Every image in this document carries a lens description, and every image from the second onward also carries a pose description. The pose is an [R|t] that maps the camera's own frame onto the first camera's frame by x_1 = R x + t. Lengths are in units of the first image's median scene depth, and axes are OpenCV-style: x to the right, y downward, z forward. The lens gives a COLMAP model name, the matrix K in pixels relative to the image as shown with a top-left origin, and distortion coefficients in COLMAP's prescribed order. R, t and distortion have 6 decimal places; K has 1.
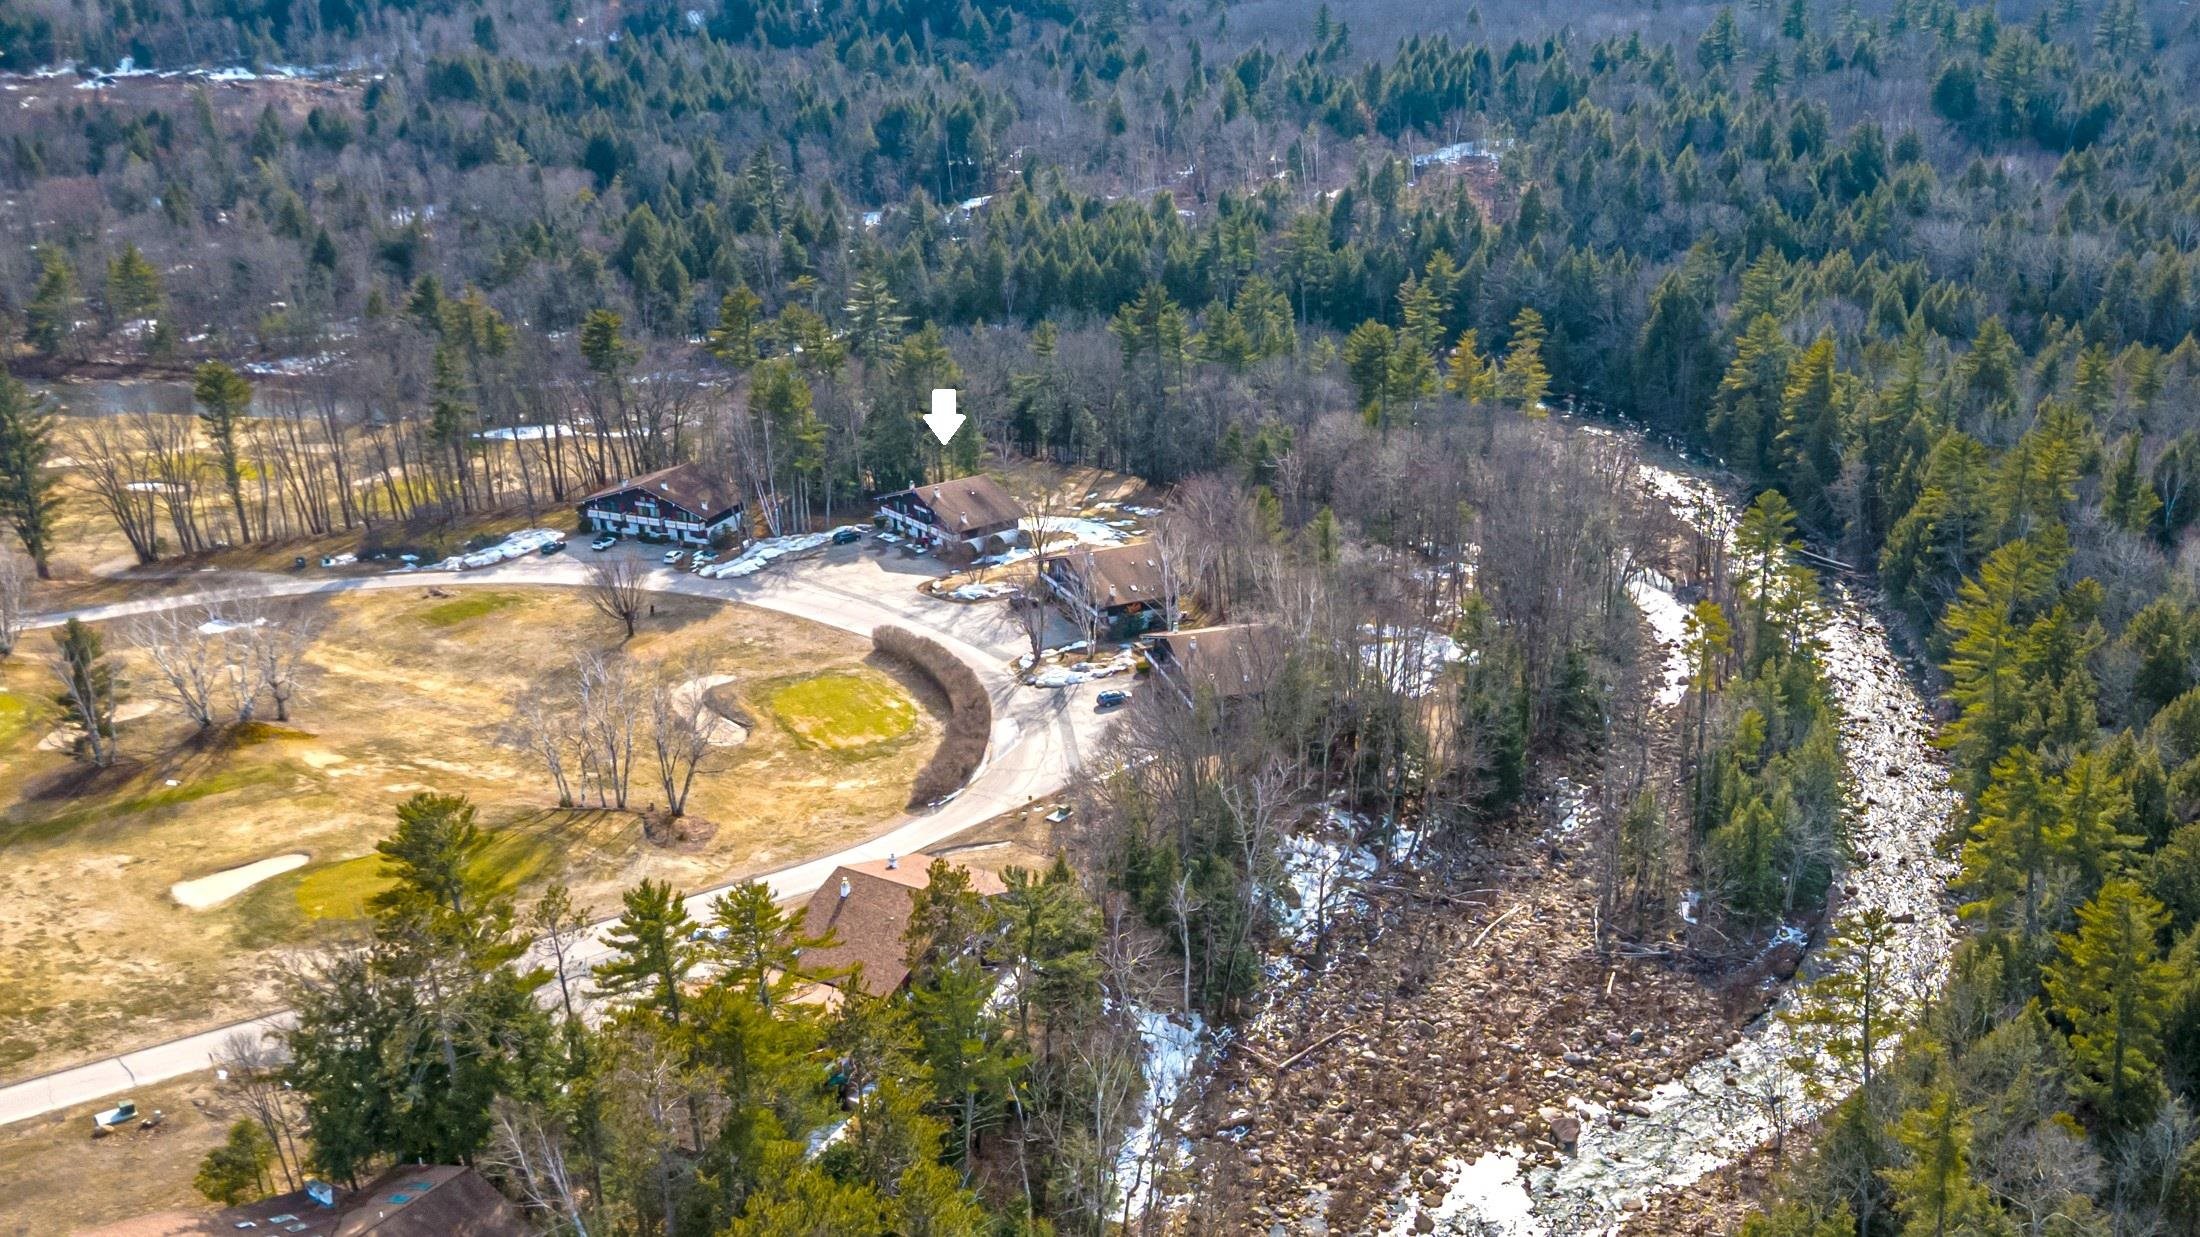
lens RADIAL K [[1555.8, 0, 1102.5], [0, 1555.8, 536.9], [0, 0, 1]] dist [0.026684, -0.046316]
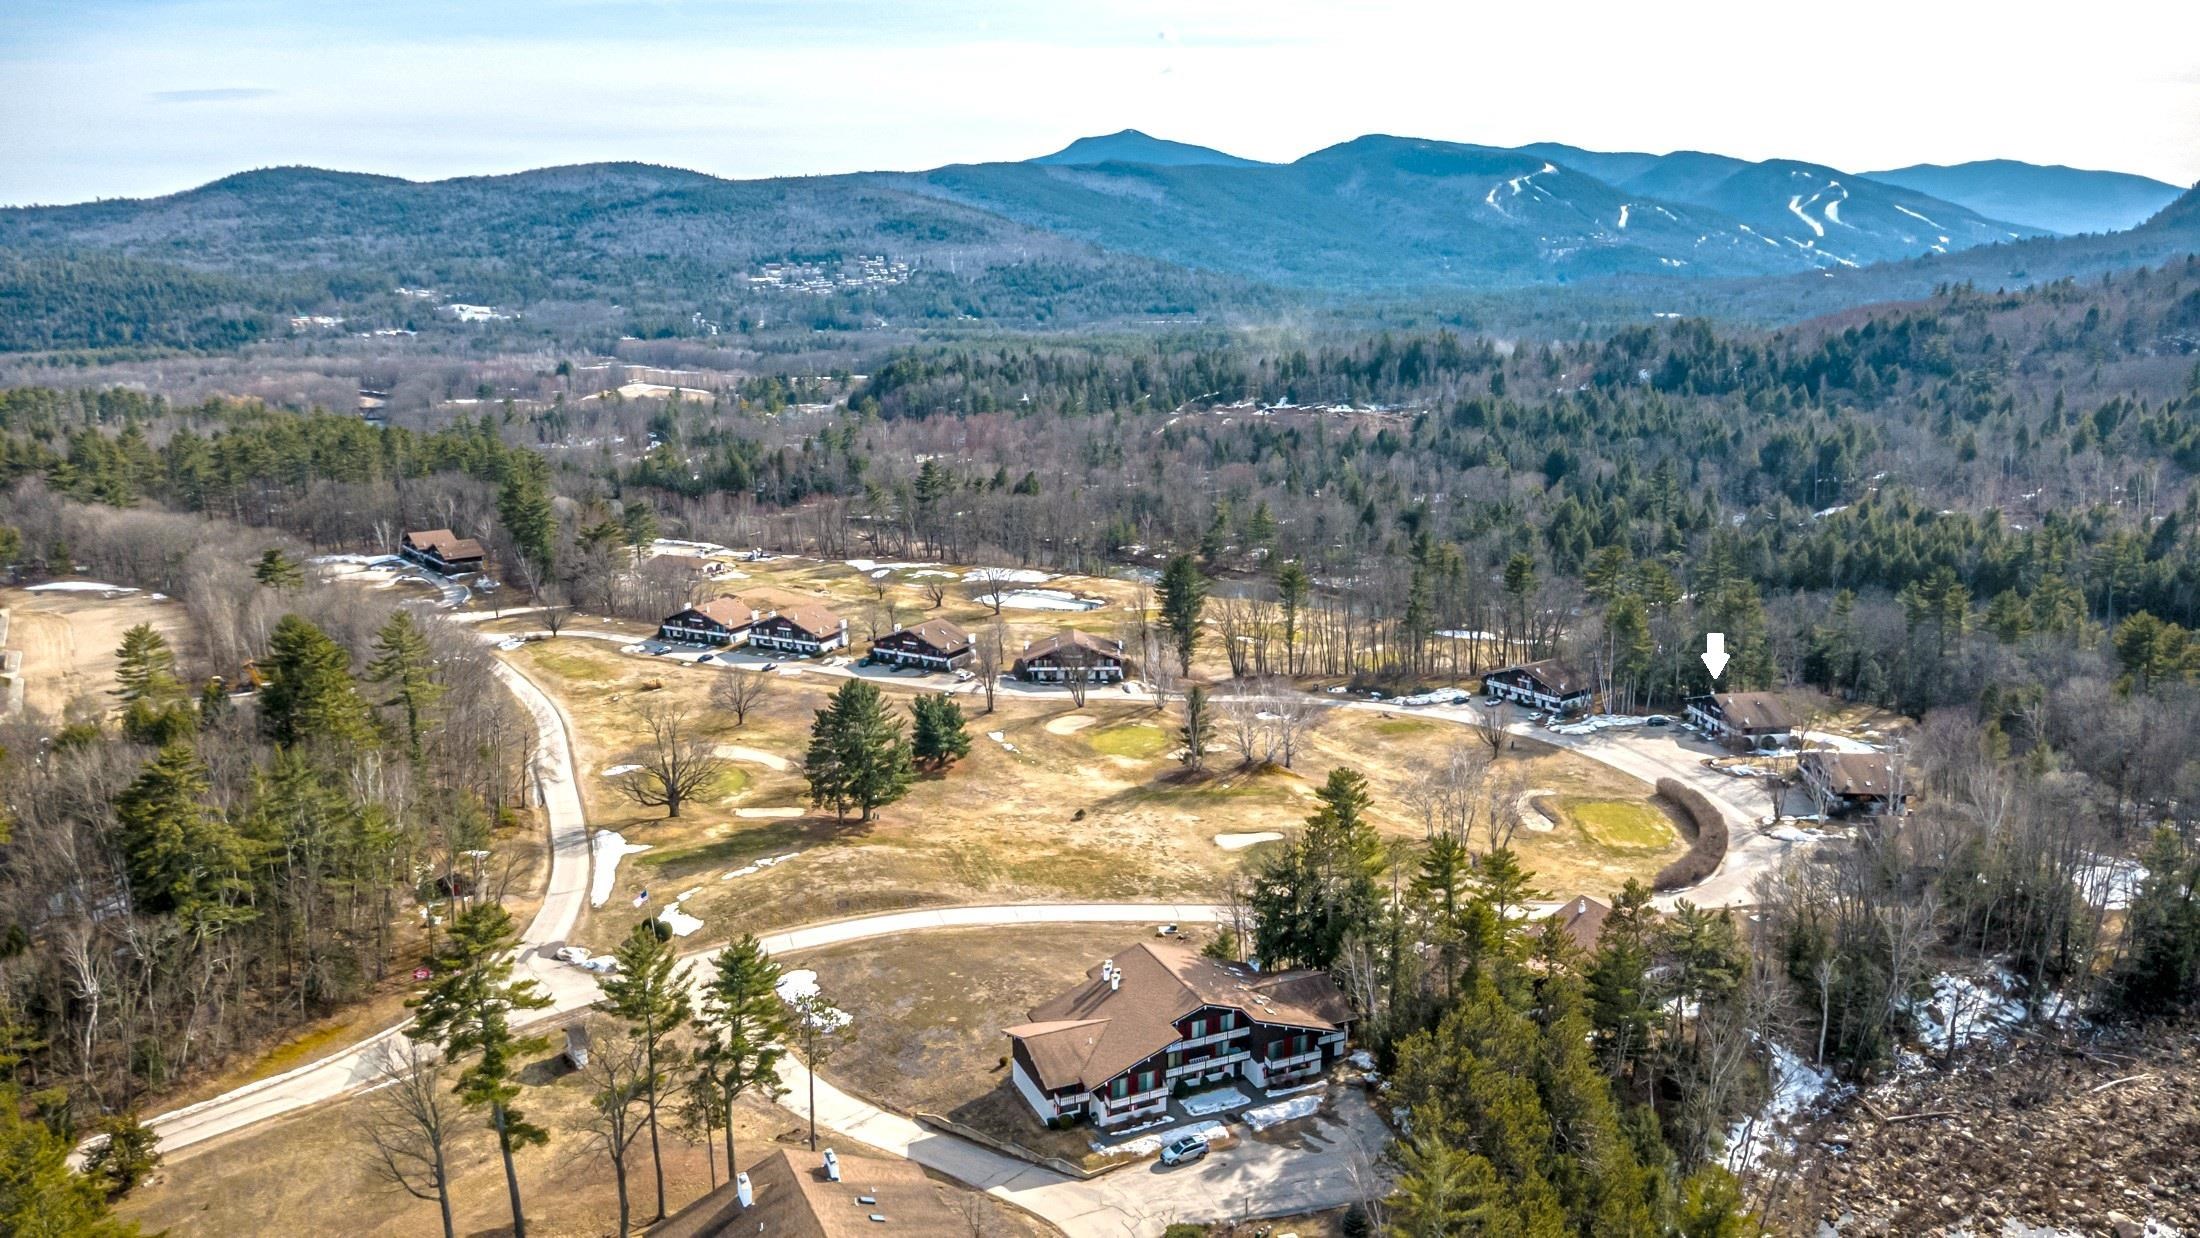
lens RADIAL K [[1559.5, 0, 1100.0], [0, 1559.5, 619.0], [0, 0, 1]] dist [0.073824, -0.080281]
pose [[0.789792, 0.096867, -0.605677, 0.291779], [-0.202731, 0.973181, -0.108715, 0.167814], [0.578902, 0.208652, 0.788249, -0.437065]]
